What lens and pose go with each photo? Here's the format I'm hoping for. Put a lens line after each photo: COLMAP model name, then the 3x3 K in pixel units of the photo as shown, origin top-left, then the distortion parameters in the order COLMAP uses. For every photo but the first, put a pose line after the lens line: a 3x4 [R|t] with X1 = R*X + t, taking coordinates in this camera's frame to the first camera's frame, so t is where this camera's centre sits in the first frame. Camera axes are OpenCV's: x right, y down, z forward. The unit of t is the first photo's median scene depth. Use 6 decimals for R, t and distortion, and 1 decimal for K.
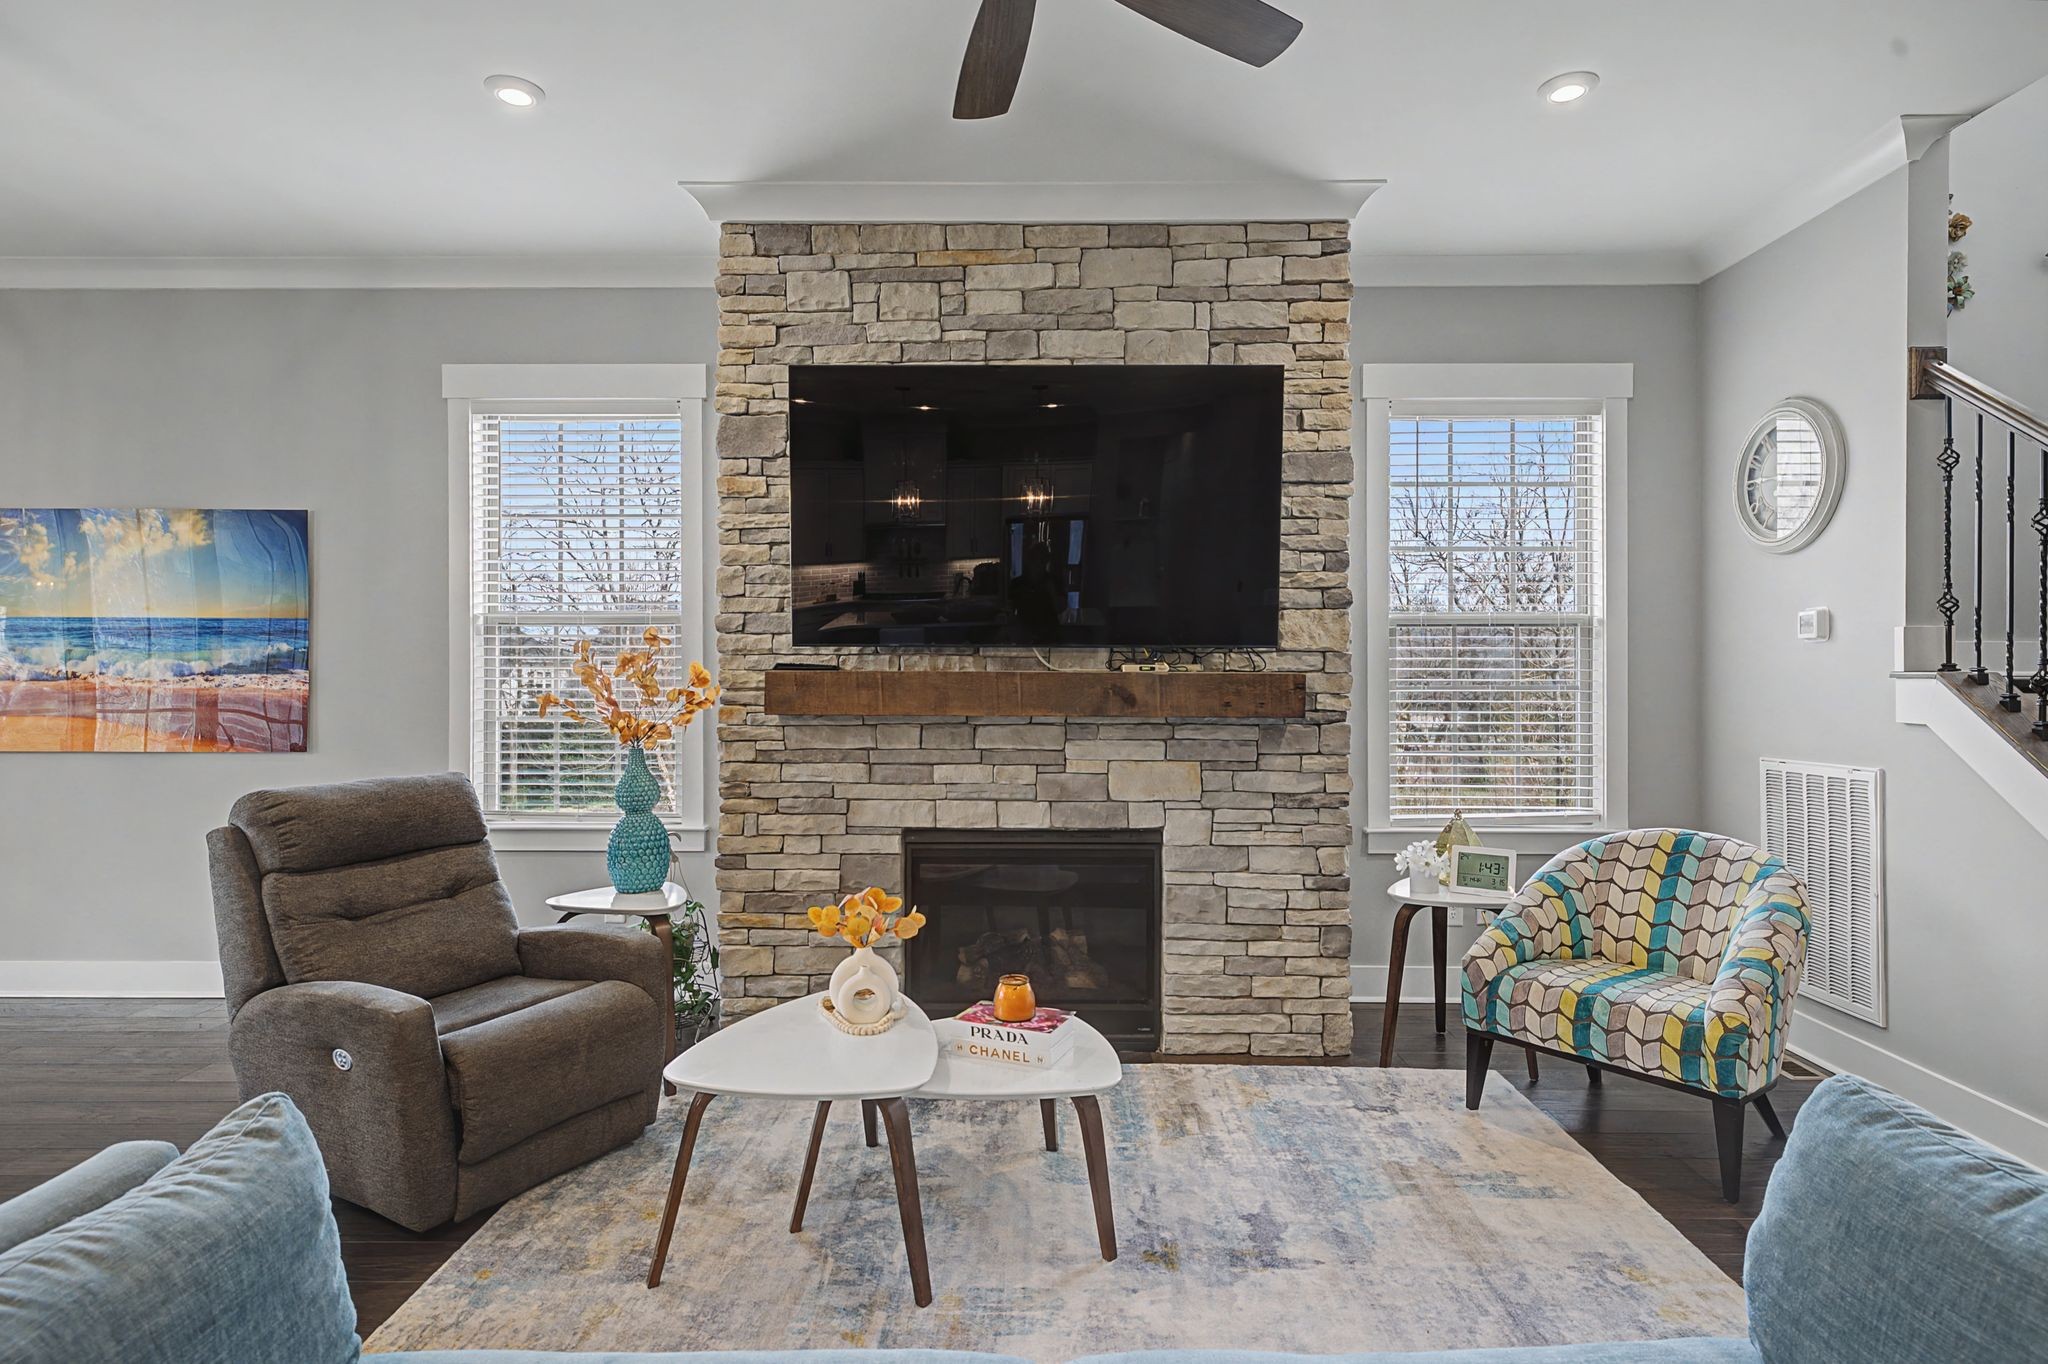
lens RADIAL K [[1060.7, 0, 1038.6], [0, 1060.7, 674.6], [0, 0, 1]] dist [0.004793, 0.000805]
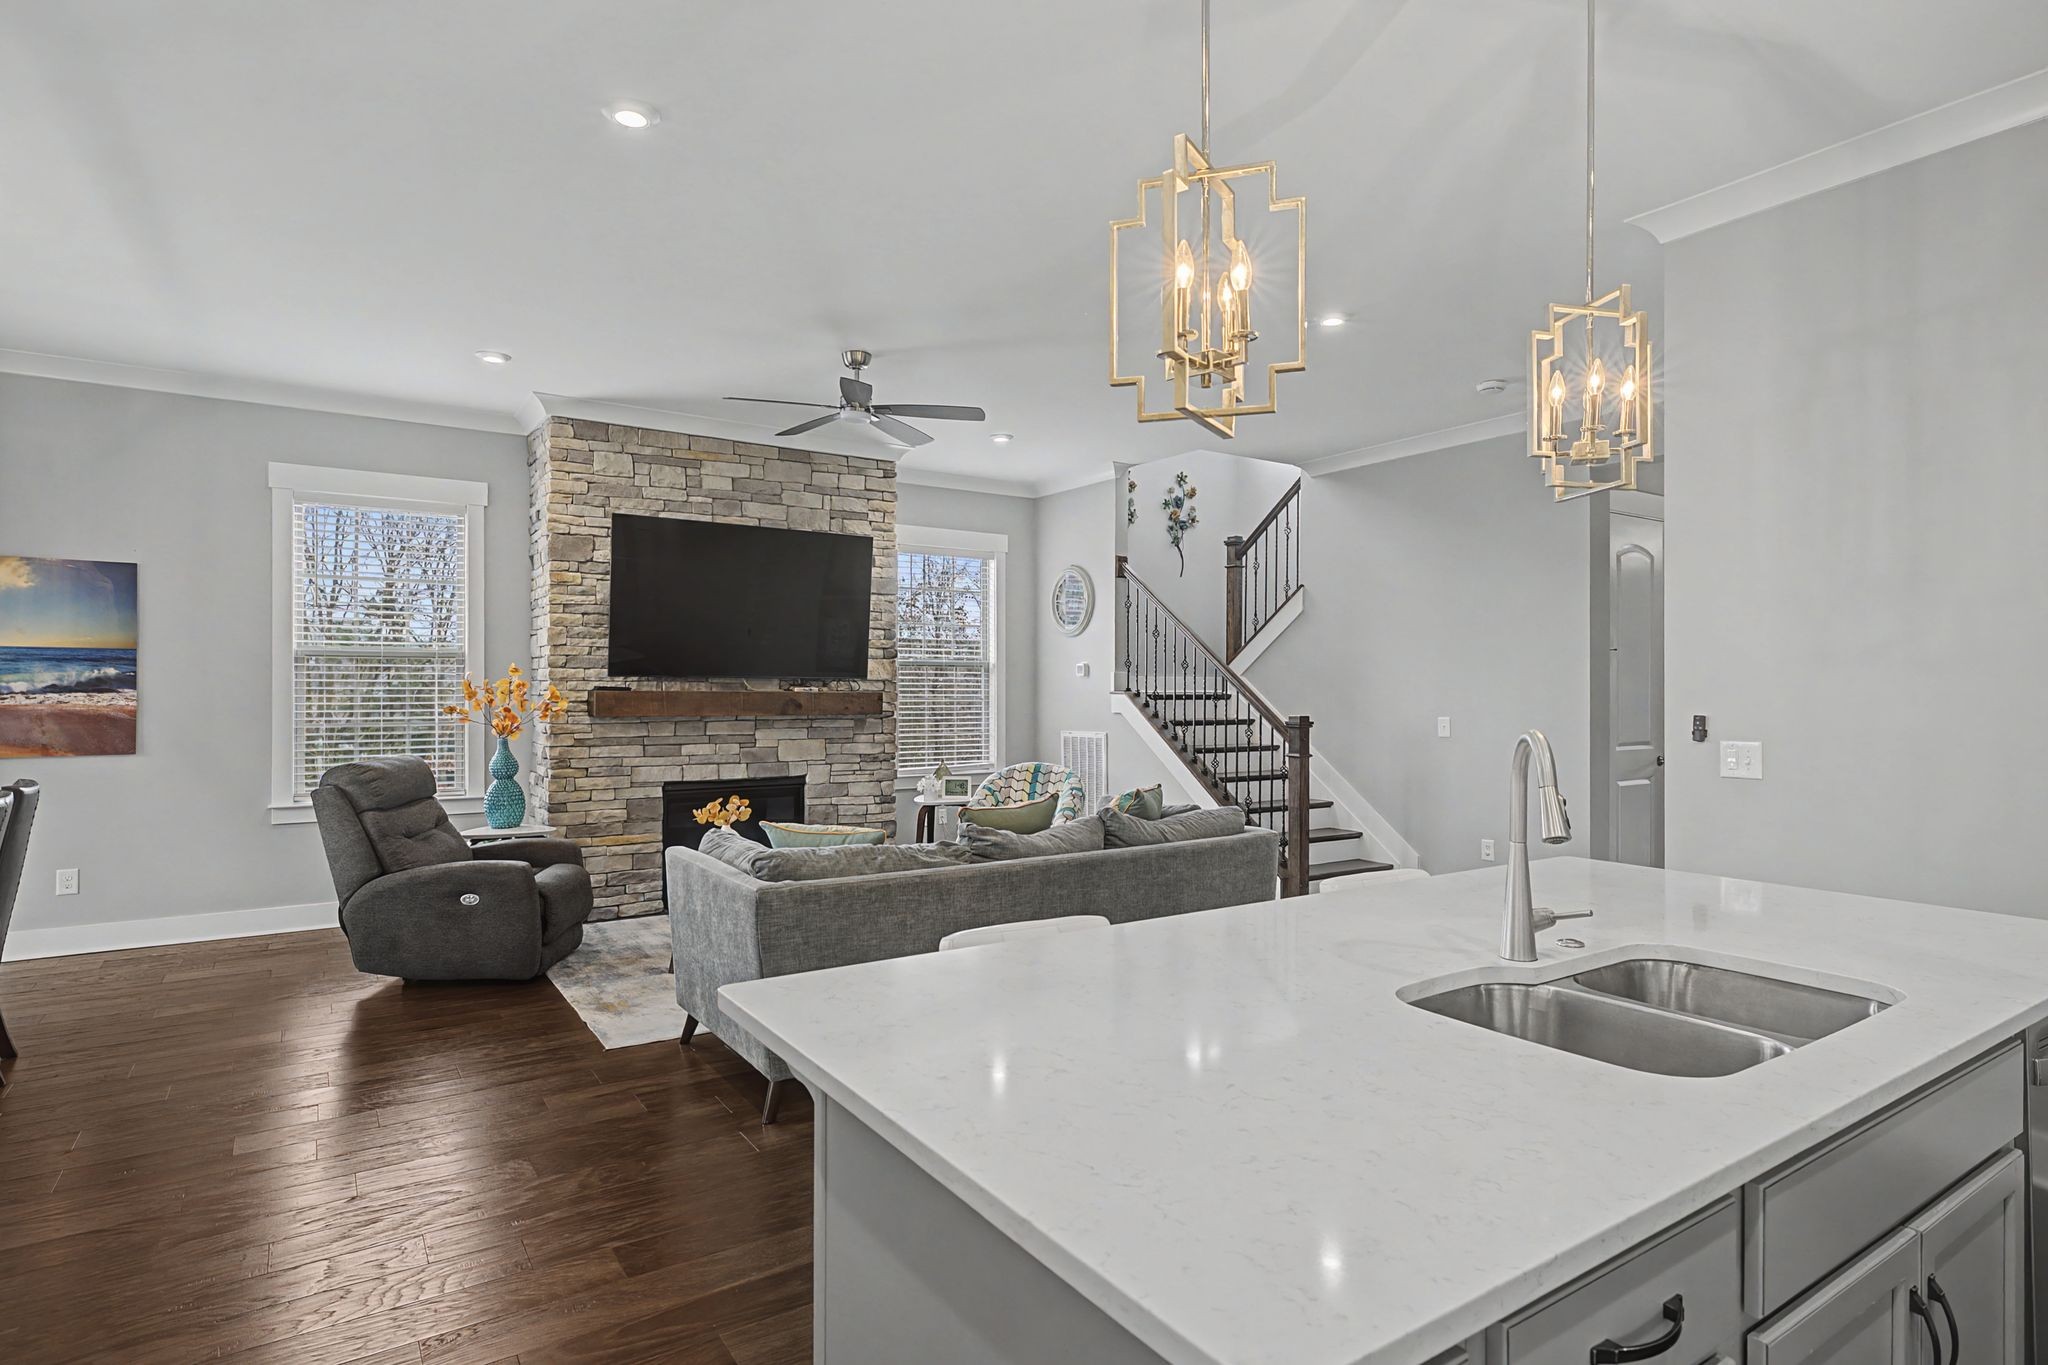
lens RADIAL K [[1060.7, 0, 1020.7], [0, 1060.7, 693.5], [0, 0, 1]] dist [0.004793, 0.000805]
pose [[0.823997, -0.001783, 0.566591, -0.629948], [-0.000824, 0.999990, 0.004345, -0.007180], [-0.566593, -0.004048, 0.823988, -0.750212]]
